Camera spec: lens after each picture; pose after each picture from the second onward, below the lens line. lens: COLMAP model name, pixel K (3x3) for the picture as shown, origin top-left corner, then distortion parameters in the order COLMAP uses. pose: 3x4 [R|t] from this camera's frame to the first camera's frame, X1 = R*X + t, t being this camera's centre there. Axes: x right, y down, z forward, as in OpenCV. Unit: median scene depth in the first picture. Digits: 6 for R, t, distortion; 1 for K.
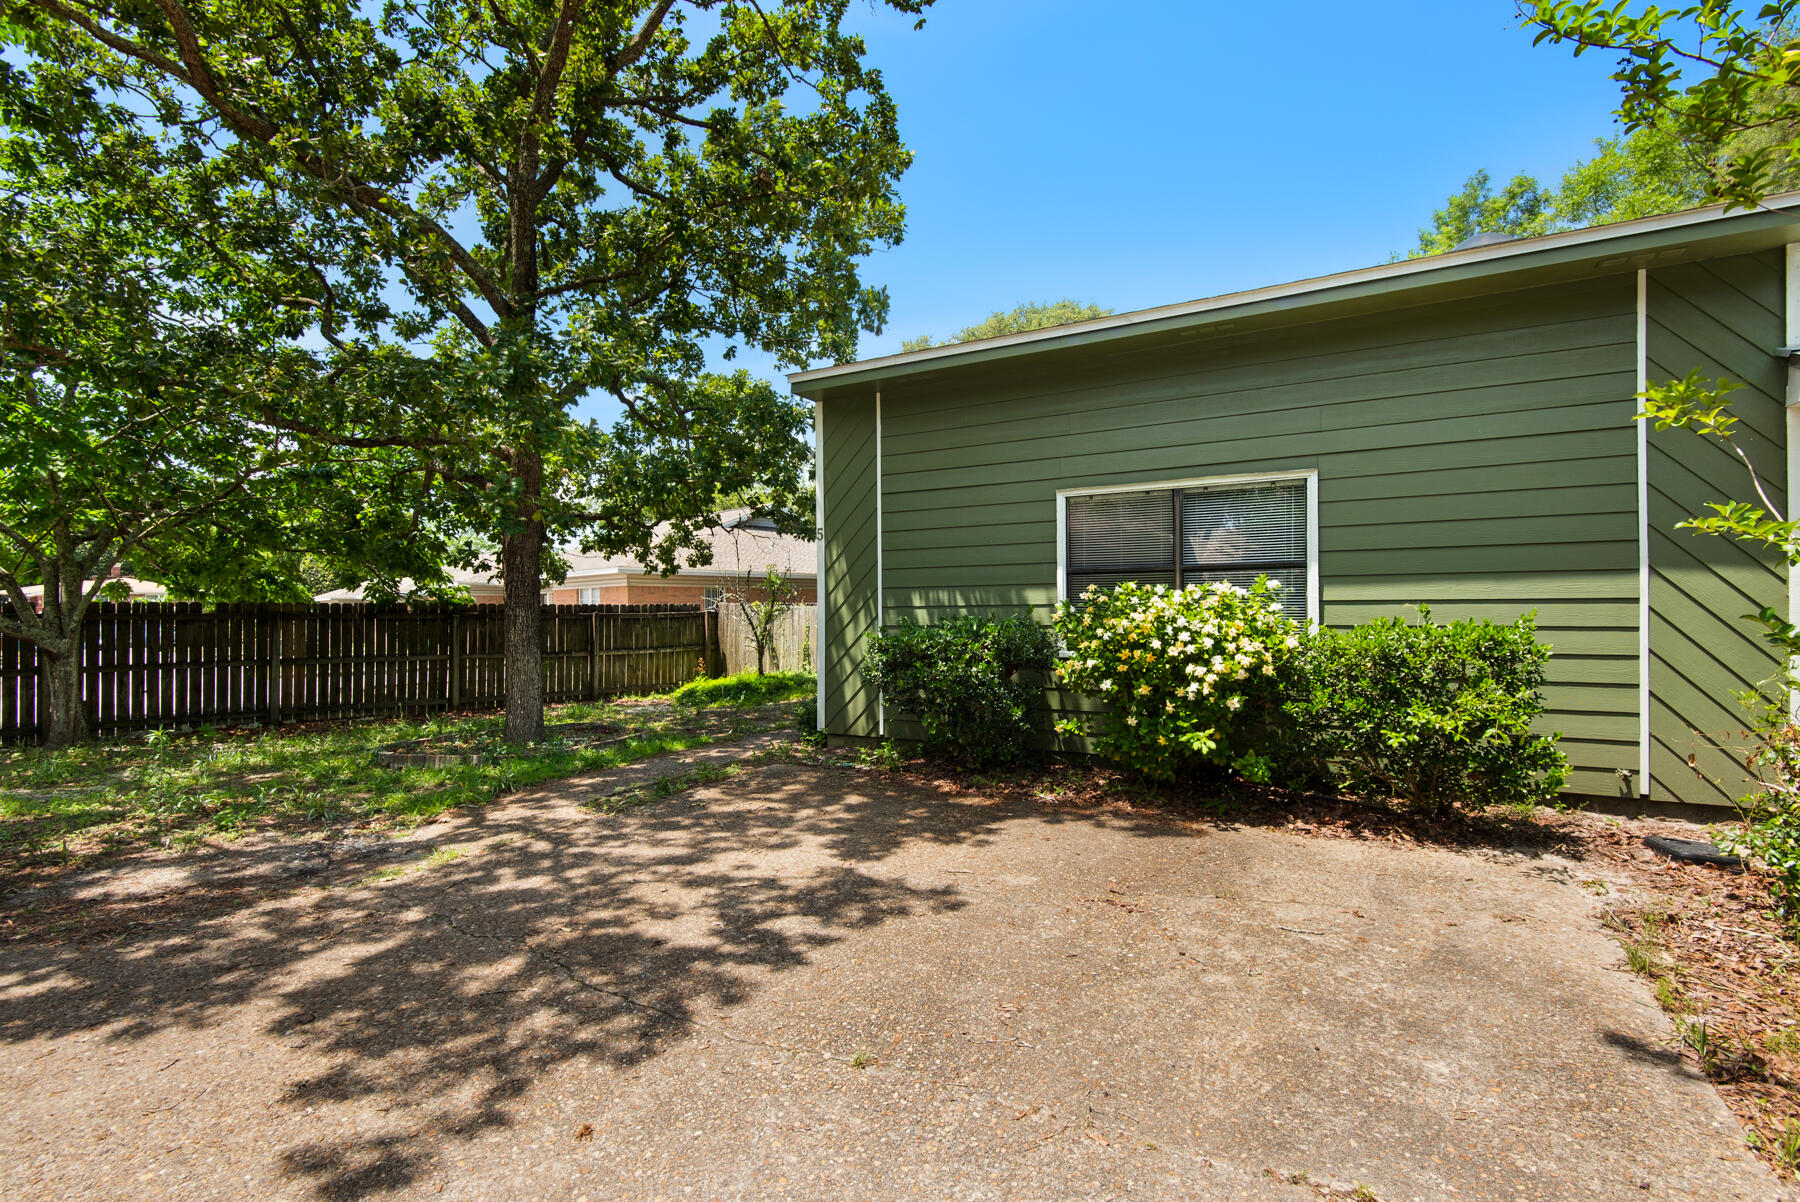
lens RADIAL K [[811.9, 0, 897.5], [0, 811.9, 606.6], [0, 0, 1]] dist [0.035974, -0.024820]
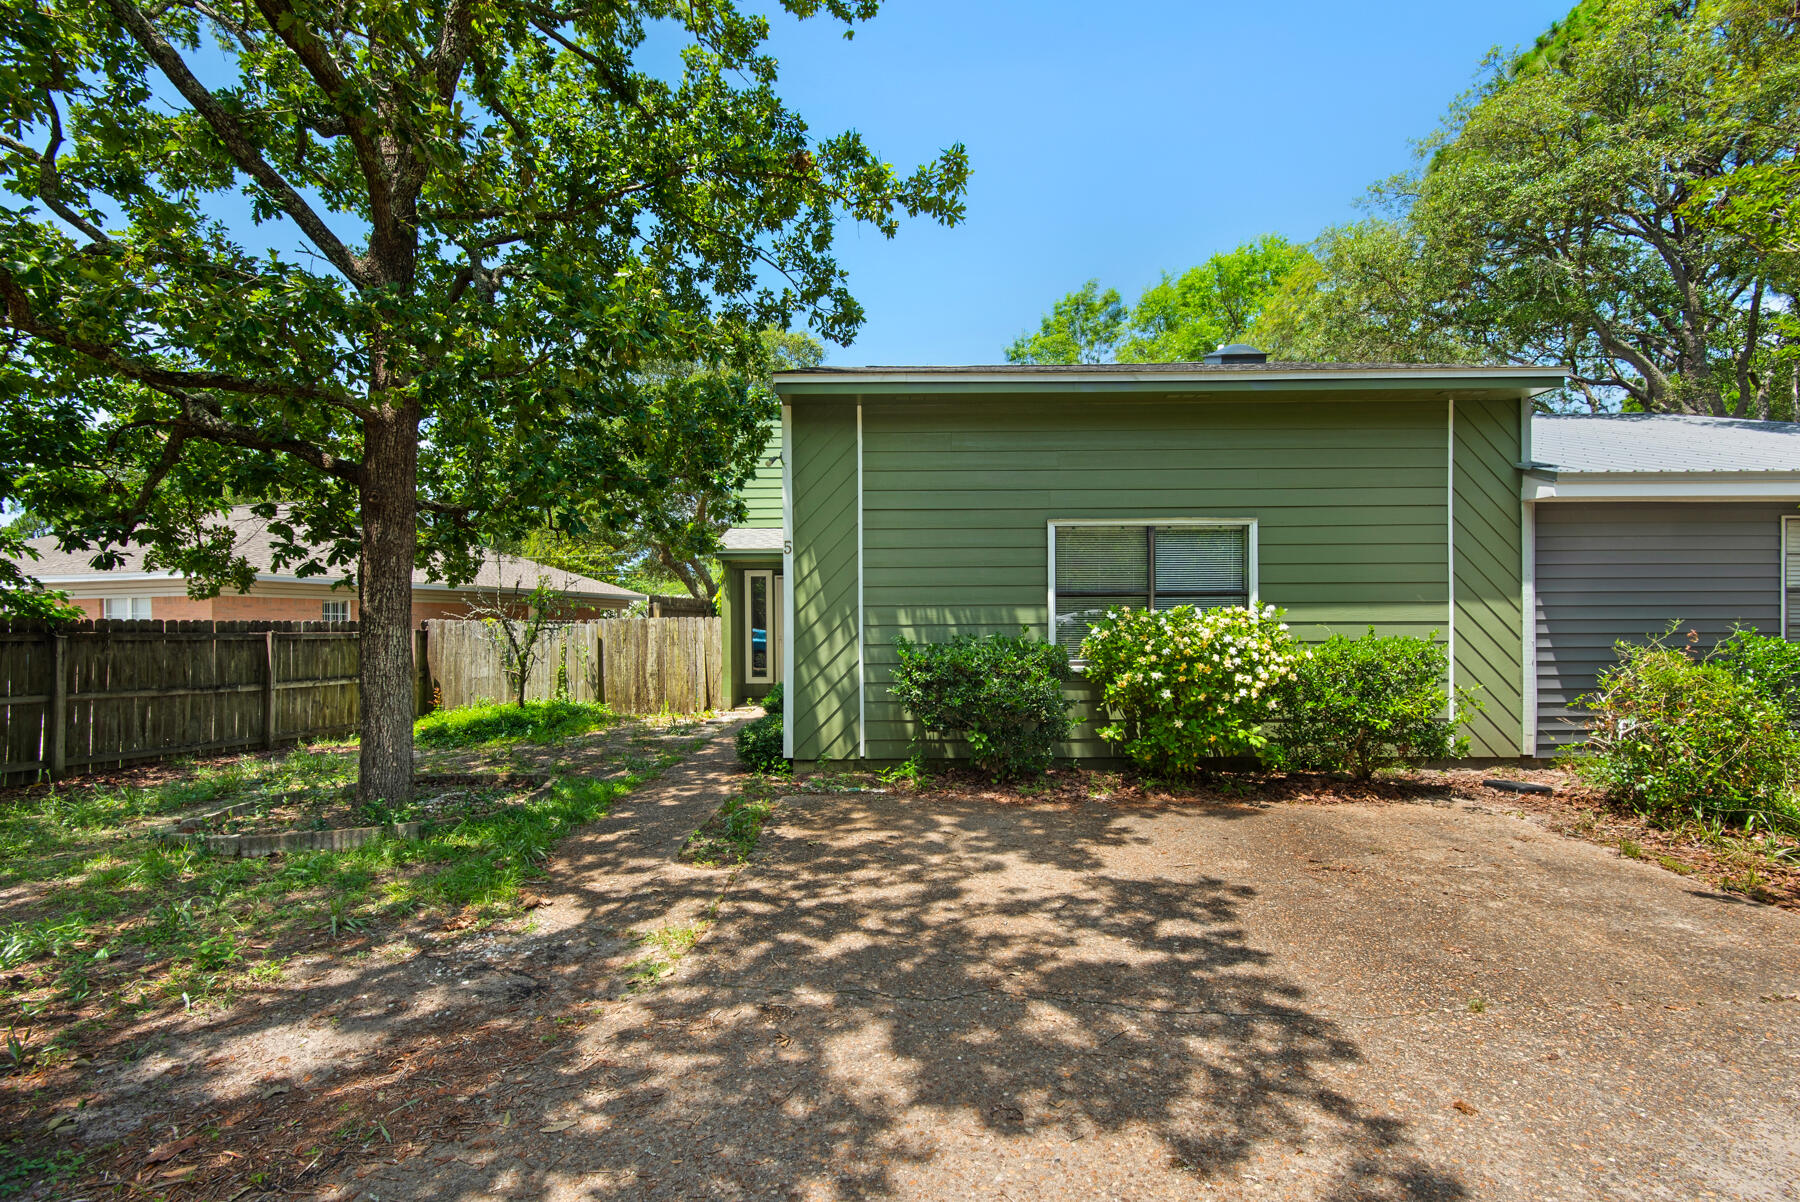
lens RADIAL K [[822.2, 0, 893.6], [0, 822.2, 622.4], [0, 0, 1]] dist [0.037836, -0.025916]
pose [[0.875307, 0.005279, 0.483539, -0.744794], [-0.003365, 0.999983, -0.004826, 0.002104], [-0.483556, 0.002597, 0.875309, 0.187016]]
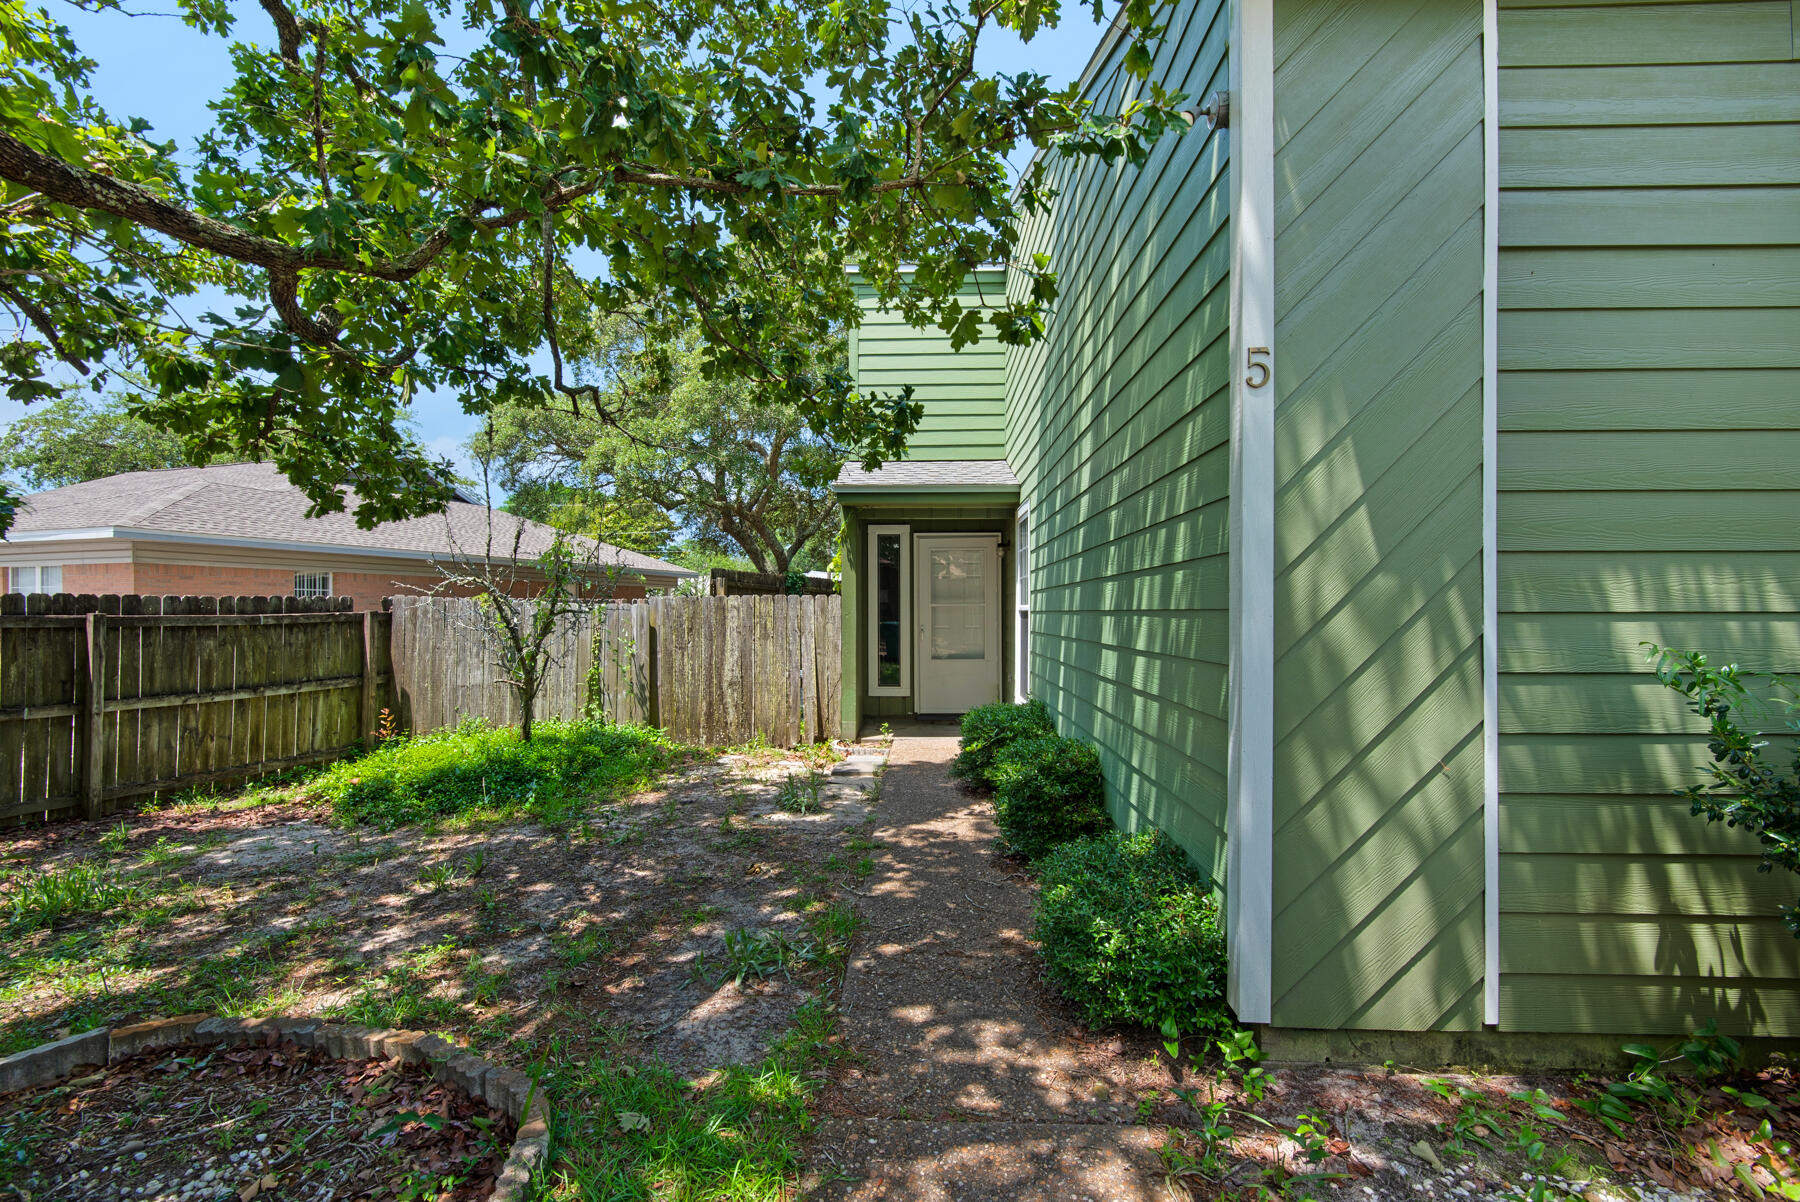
lens RADIAL K [[811.9, 0, 897.5], [0, 811.9, 606.6], [0, 0, 1]] dist [0.035974, -0.024820]
pose [[0.892288, 0.010790, 0.451338, -0.584510], [-0.010823, 0.999938, -0.002508, 0.001020], [-0.451337, -0.002647, 0.892350, 1.315823]]
